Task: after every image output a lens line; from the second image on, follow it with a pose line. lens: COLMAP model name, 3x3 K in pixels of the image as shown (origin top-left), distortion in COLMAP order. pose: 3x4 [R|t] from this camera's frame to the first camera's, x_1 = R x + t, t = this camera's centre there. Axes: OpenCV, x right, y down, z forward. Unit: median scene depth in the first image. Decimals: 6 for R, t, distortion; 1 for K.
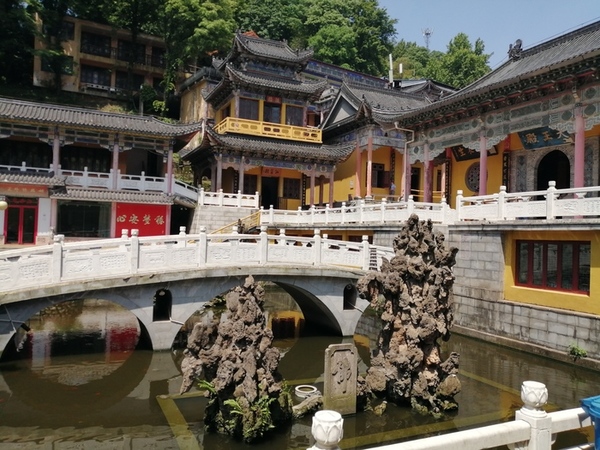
lens RADIAL K [[468.6, 0, 300.0], [0, 468.6, 225.0], [0, 0, 1]] dist [0.053053, -0.141391]
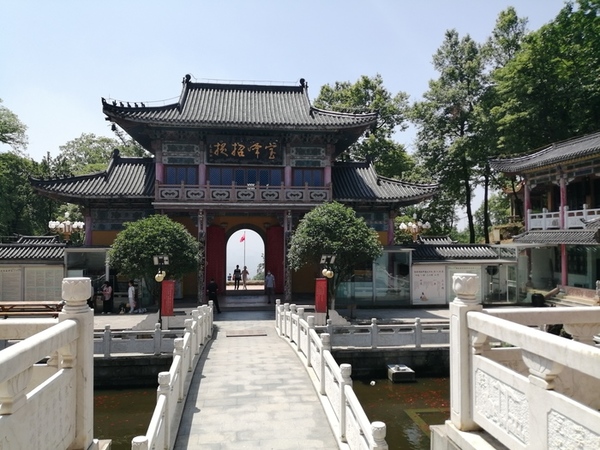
lens RADIAL K [[468.6, 0, 300.0], [0, 468.6, 225.0], [0, 0, 1]] dist [0.053053, -0.141391]
pose [[-0.313290, -0.049256, -0.948379, 0.492146], [0.012373, 0.998358, -0.055939, -0.033587], [0.949577, -0.029259, -0.312166, 0.672794]]
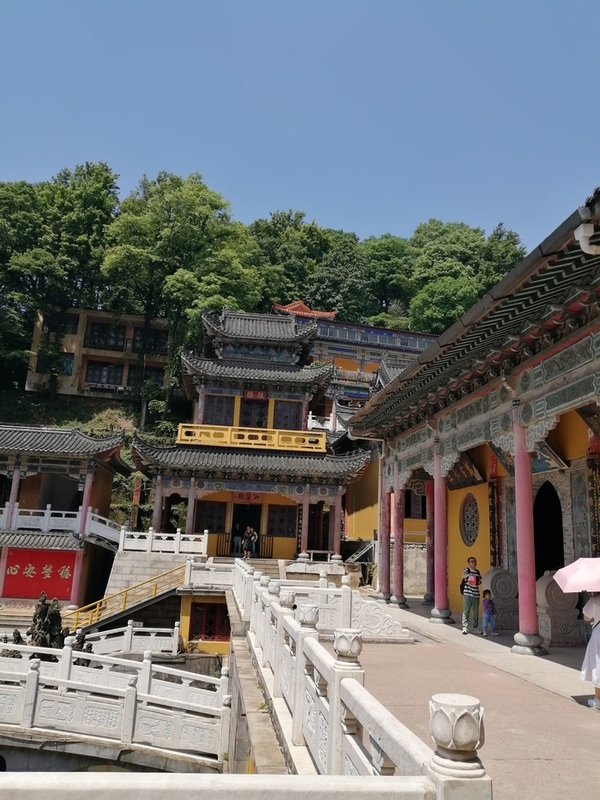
lens RADIAL K [[624.8, 0, 300.0], [0, 624.8, 400.0], [0, 0, 1]] dist [0.053053, -0.141391]
pose [[0.949871, -0.055725, -0.307636, 0.304198], [-0.012963, 0.976122, -0.216837, -0.055090], [0.312373, 0.209955, 0.926467, 0.147372]]
